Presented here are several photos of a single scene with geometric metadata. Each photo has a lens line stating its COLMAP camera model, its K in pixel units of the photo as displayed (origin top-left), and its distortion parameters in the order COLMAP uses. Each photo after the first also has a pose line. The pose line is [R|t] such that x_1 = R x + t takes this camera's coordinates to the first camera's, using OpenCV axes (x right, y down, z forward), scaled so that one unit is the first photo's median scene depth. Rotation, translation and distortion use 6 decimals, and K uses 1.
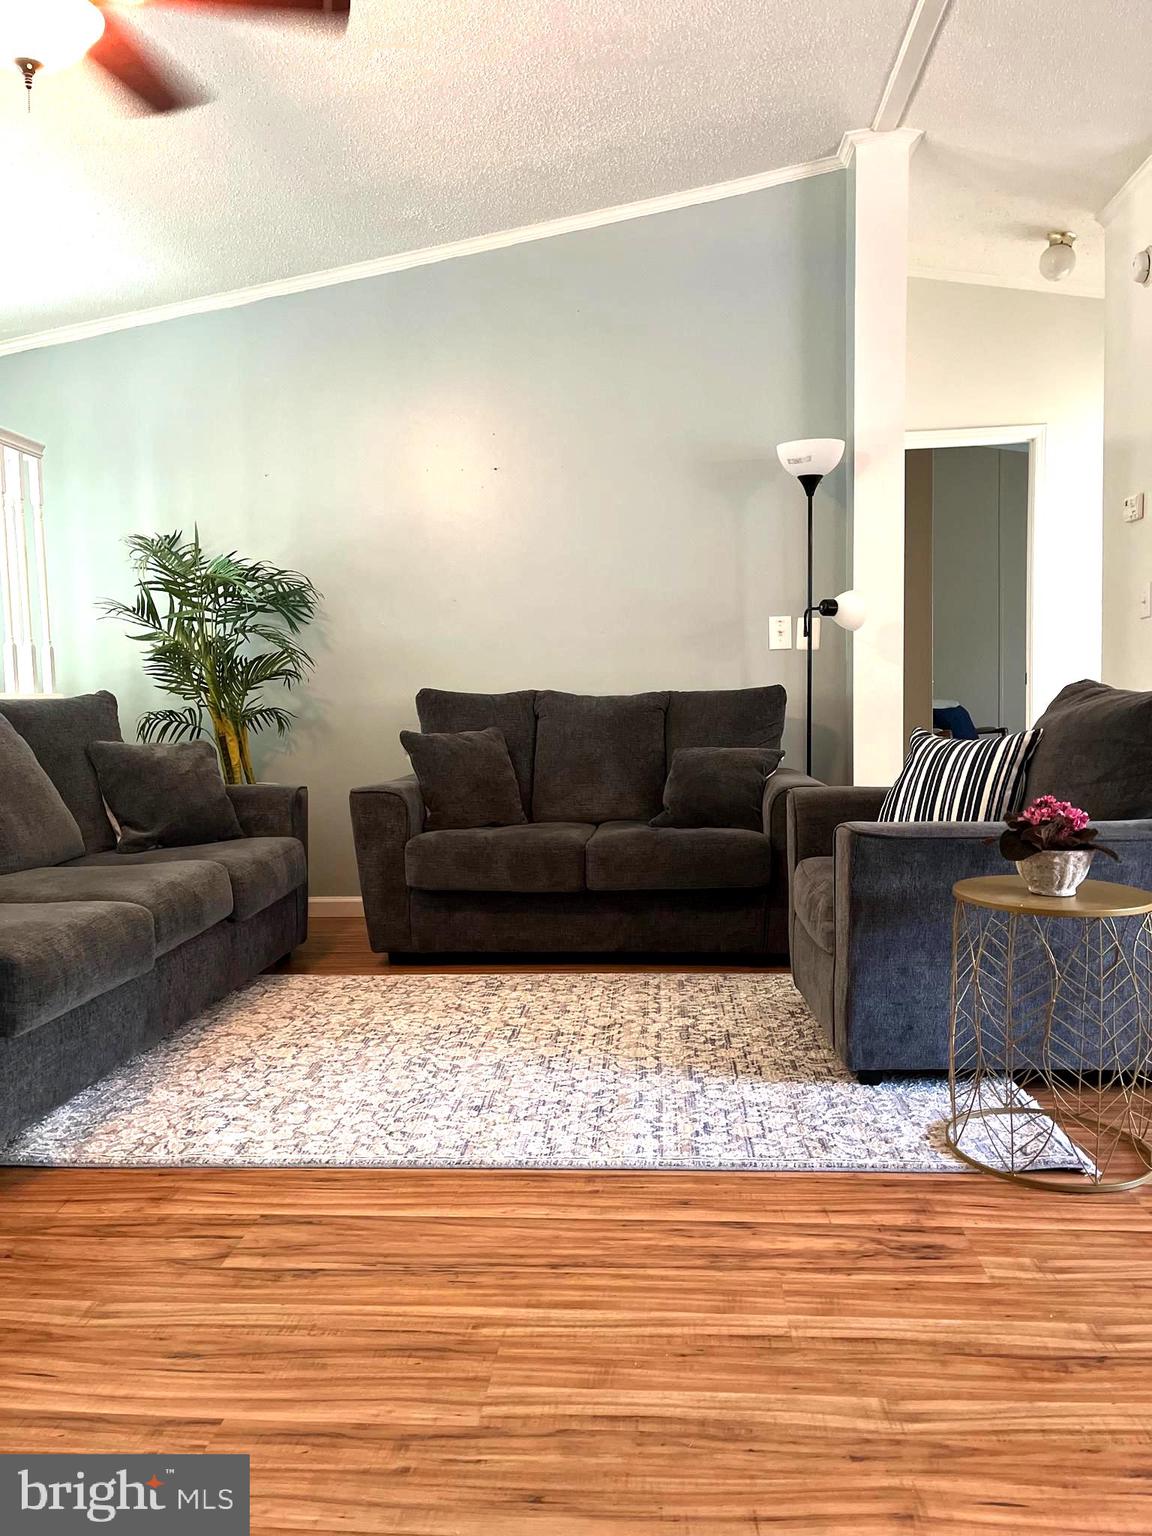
lens RADIAL K [[1161.9, 0, 576.6], [0, 1161.9, 763.4], [0, 0, 1]] dist [0.021093, -0.014619]
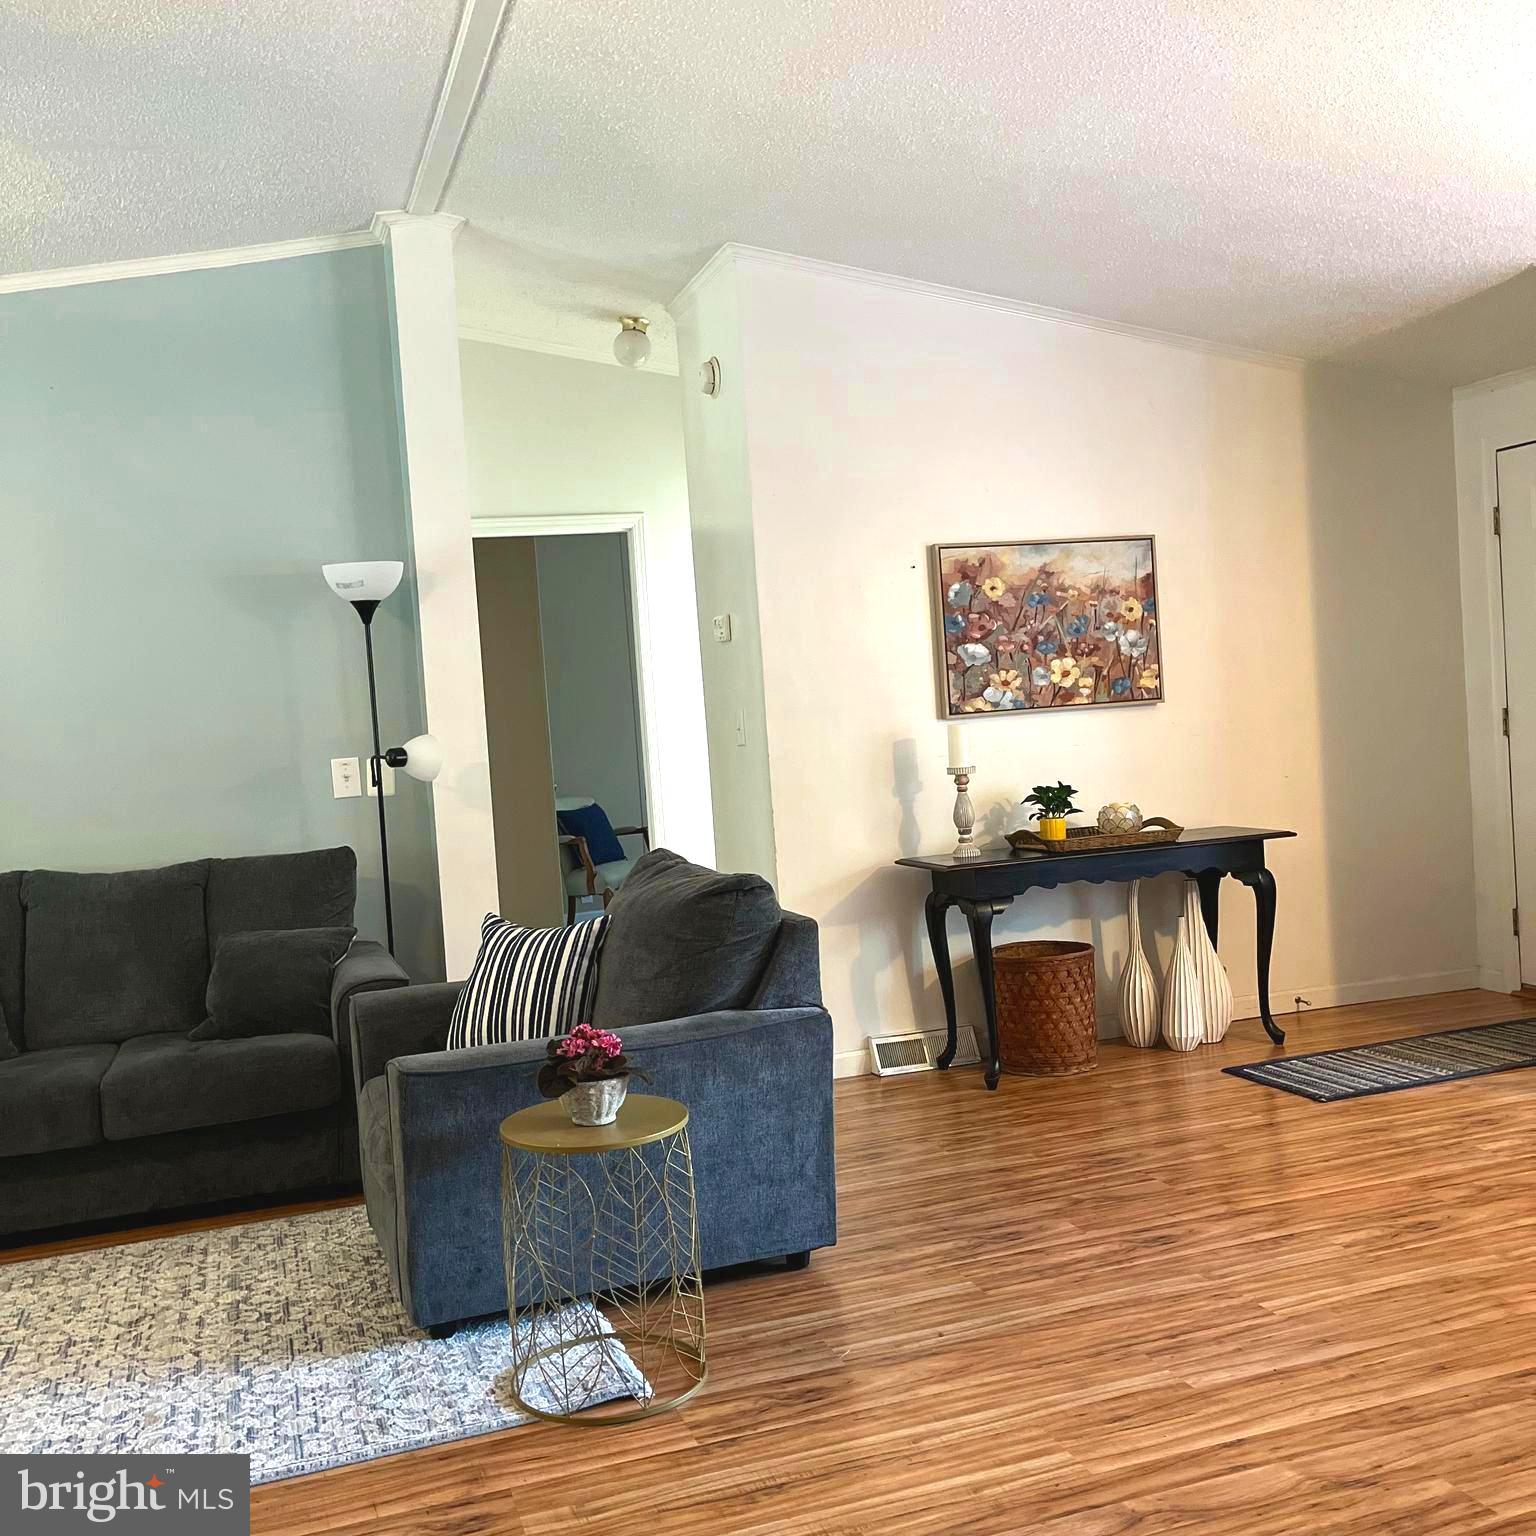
lens RADIAL K [[1549.3, 0, 772.8], [0, 1549.3, 773.2], [0, 0, 1]] dist [0.037111, 0.000000]
pose [[0.918458, -0.059922, 0.390954, 0.032289], [0.073725, 0.997070, -0.020377, -0.110289], [-0.388587, 0.047539, 0.920185, -0.226594]]
